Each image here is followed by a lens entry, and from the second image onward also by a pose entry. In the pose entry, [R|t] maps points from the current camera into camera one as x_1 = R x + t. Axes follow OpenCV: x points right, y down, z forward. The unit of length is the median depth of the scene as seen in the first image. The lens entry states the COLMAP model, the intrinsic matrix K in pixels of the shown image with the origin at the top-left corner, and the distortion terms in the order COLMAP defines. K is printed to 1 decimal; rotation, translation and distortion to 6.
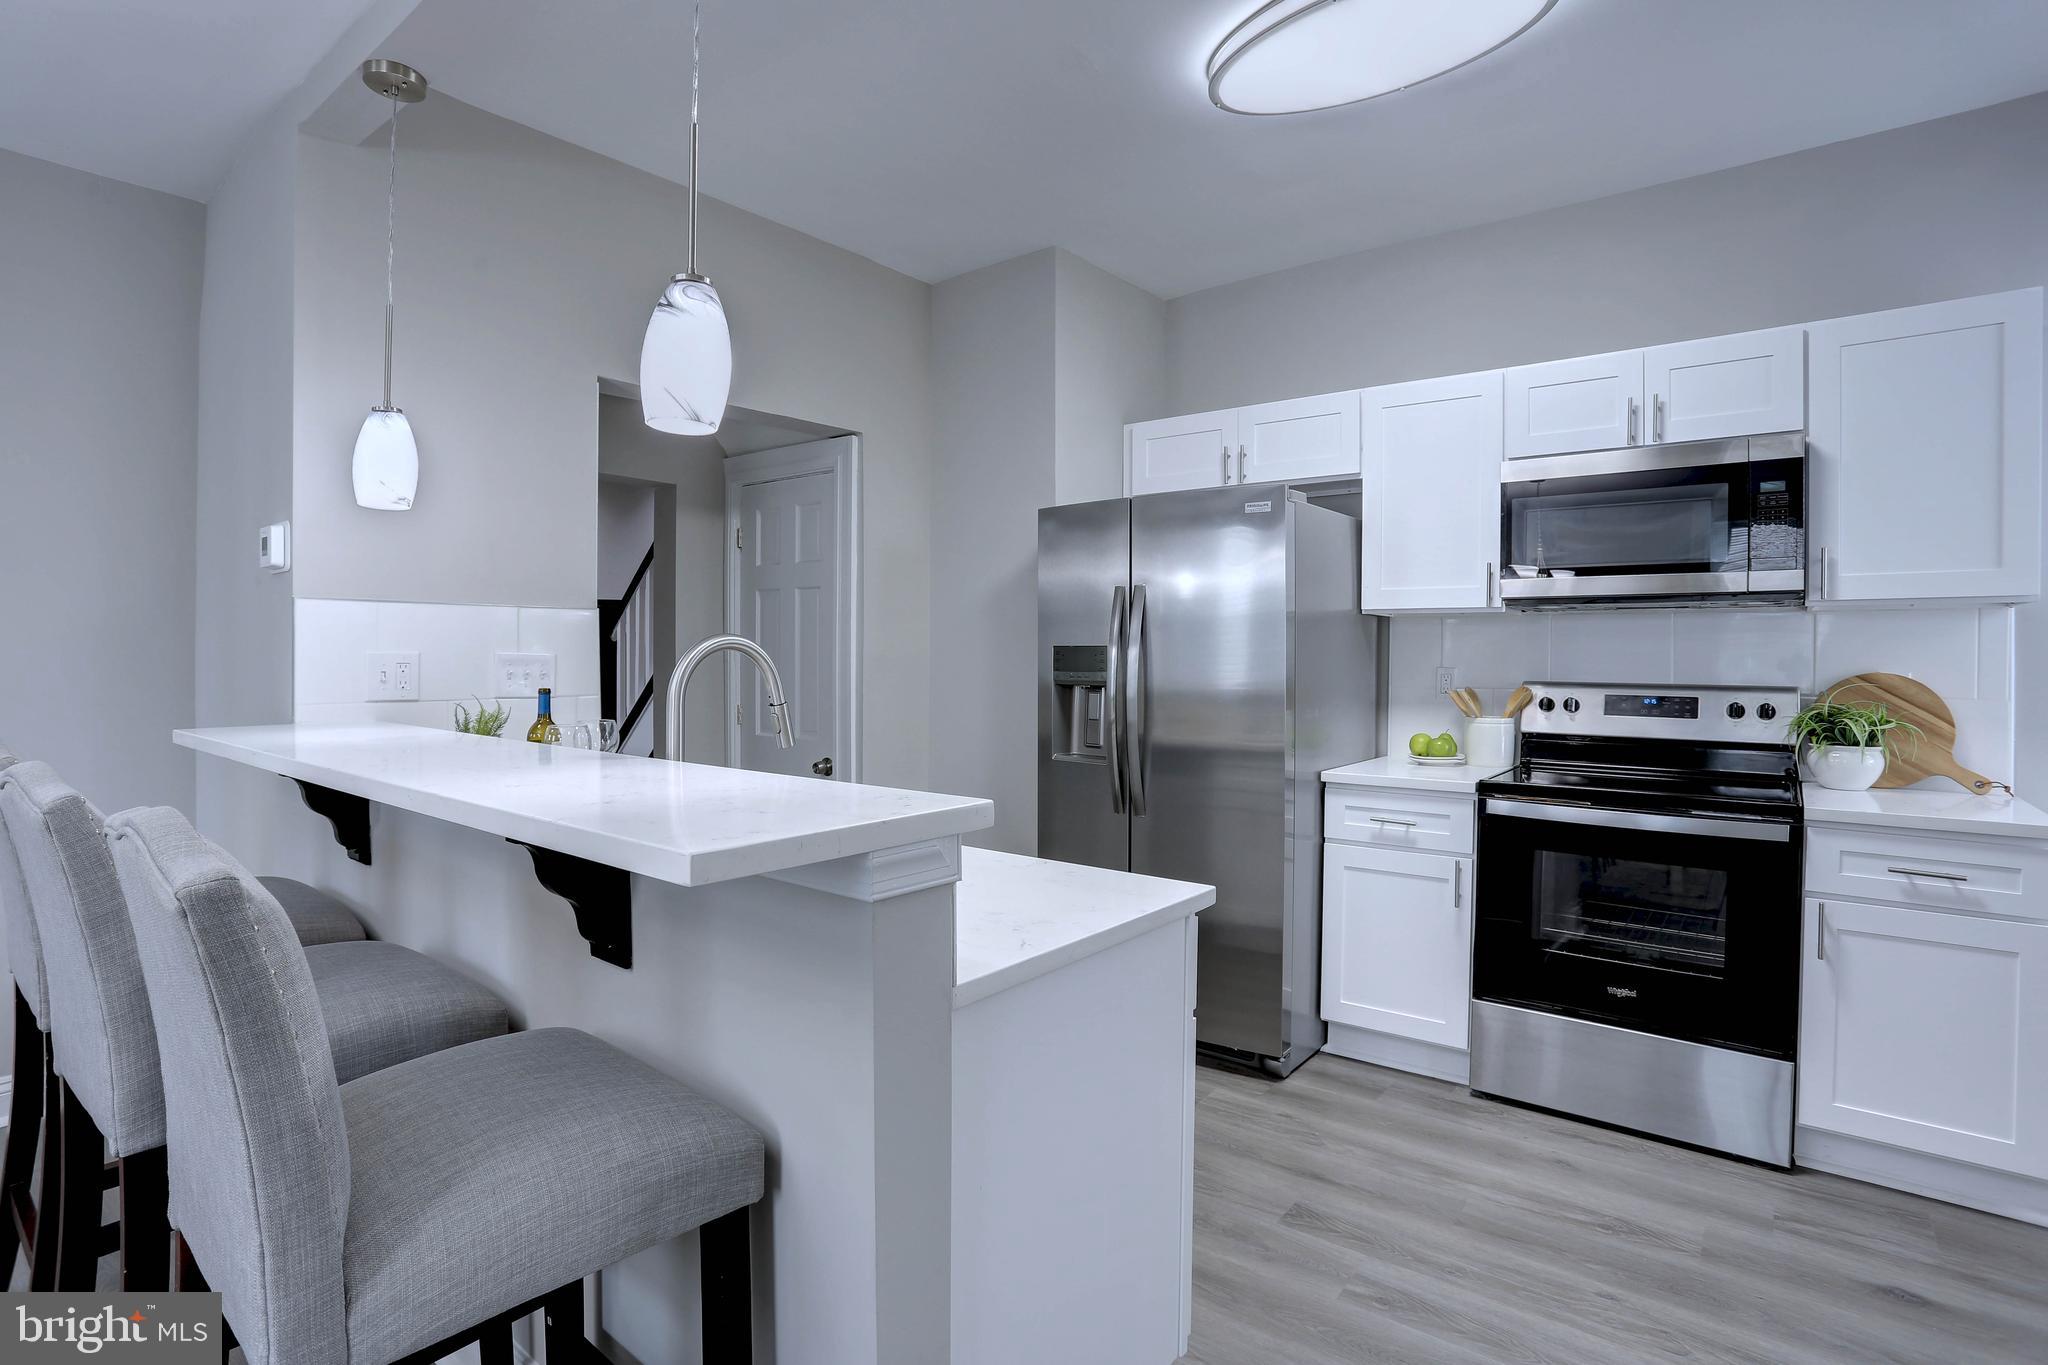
lens RADIAL K [[997.8, 0, 997.4], [0, 997.8, 691.1], [0, 0, 1]] dist [-0.037305, 0.009569]
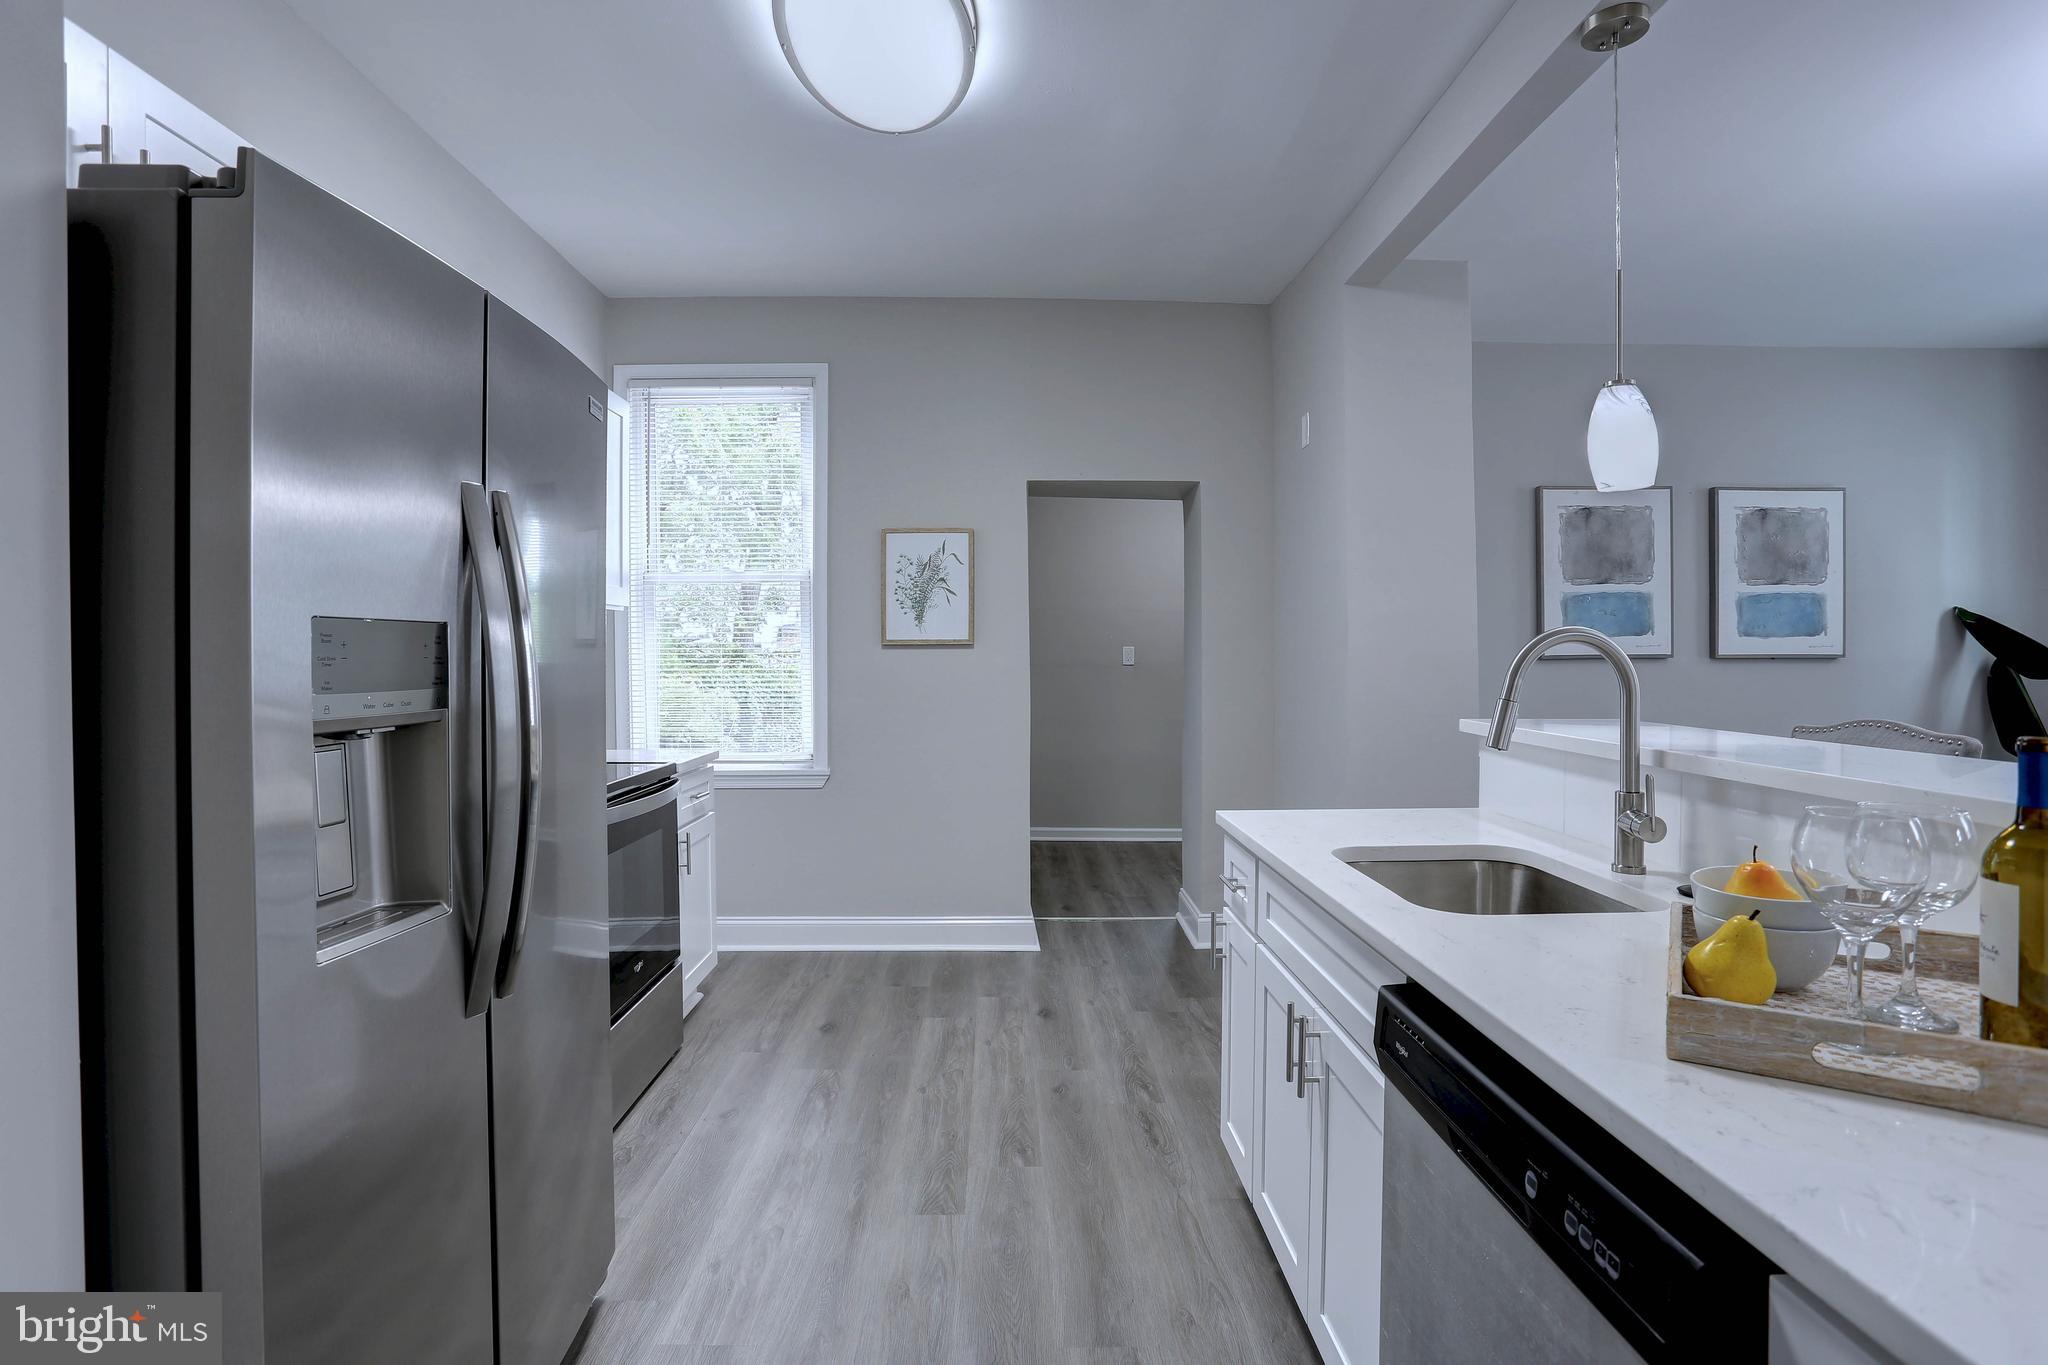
lens RADIAL K [[997.8, 0, 1030.3], [0, 997.8, 672.8], [0, 0, 1]] dist [-0.037305, 0.009569]
pose [[-0.660263, -0.021822, 0.750717, -0.508966], [0.013806, 0.999056, 0.041183, -0.056725], [-0.750907, 0.037556, -0.659339, 1.594846]]
